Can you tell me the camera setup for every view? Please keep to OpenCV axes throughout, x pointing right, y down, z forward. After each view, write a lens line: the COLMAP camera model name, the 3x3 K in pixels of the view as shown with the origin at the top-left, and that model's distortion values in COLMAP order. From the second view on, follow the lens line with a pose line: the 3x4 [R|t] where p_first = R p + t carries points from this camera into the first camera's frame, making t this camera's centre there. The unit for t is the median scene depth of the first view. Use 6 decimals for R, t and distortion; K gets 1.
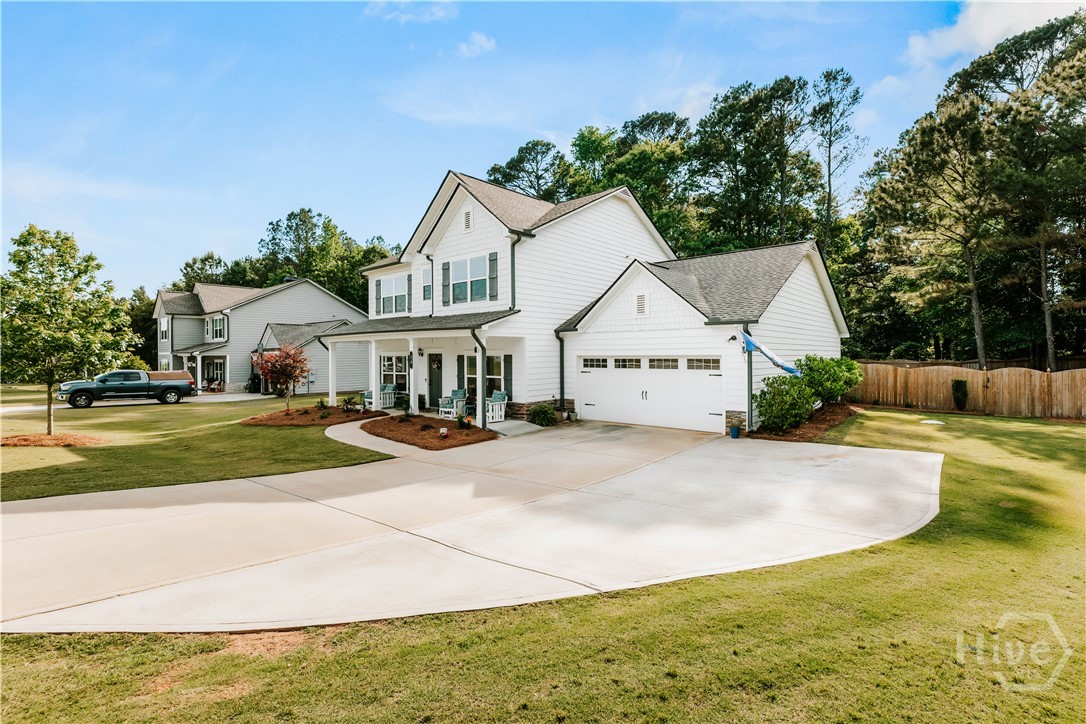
lens RADIAL K [[501.2, 0, 543.5], [0, 501.2, 368.2], [0, 0, 1]] dist [0.000418, 0.000490]
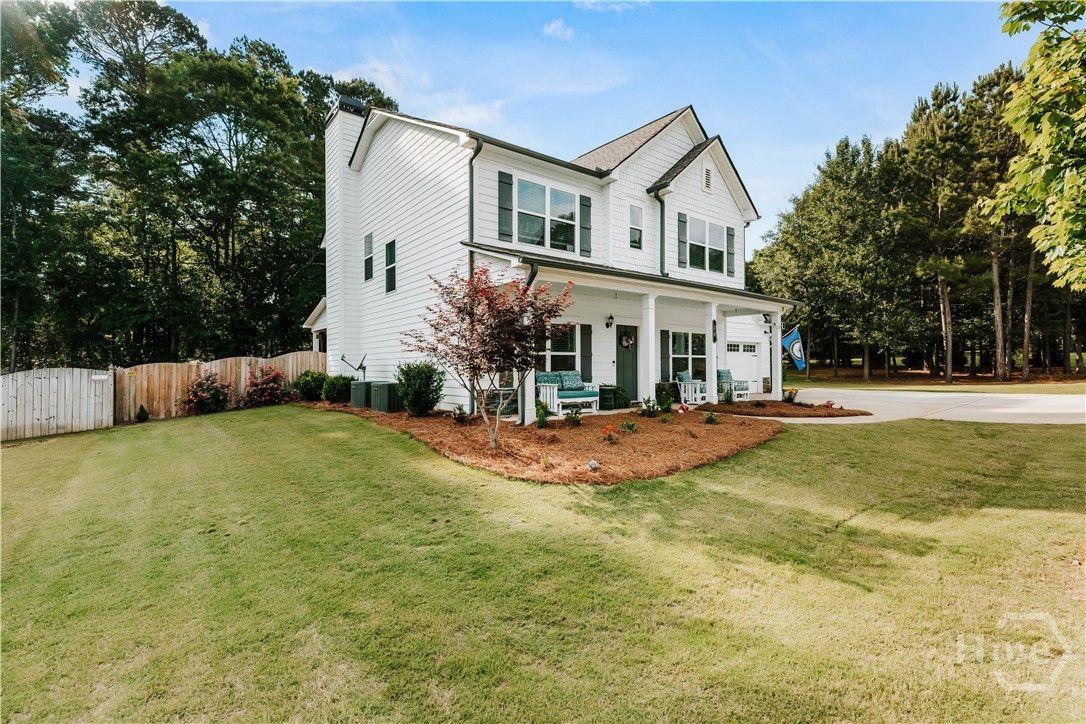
lens RADIAL K [[501.2, 0, 544.5], [0, 501.2, 356.7], [0, 0, 1]] dist [0.000418, 0.000490]
pose [[0.213007, 0.017285, 0.976898, -0.944696], [0.010714, 0.999742, -0.020025, 0.028439], [-0.976992, 0.014732, 0.212767, 0.975183]]
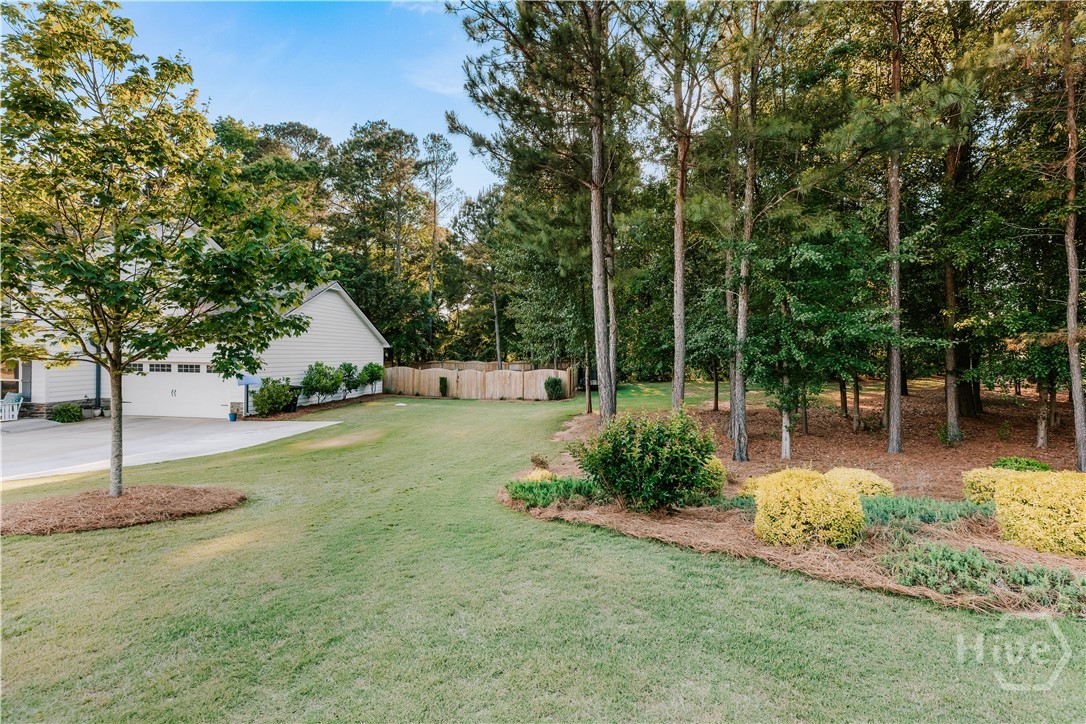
lens RADIAL K [[501.2, 0, 543.2], [0, 501.2, 357.0], [0, 0, 1]] dist [0.000418, 0.000490]
pose [[0.832956, 0.010932, 0.553232, 0.267737], [-0.001871, 0.999855, -0.016941, -0.016080], [-0.553337, 0.013076, 0.832855, -0.545437]]
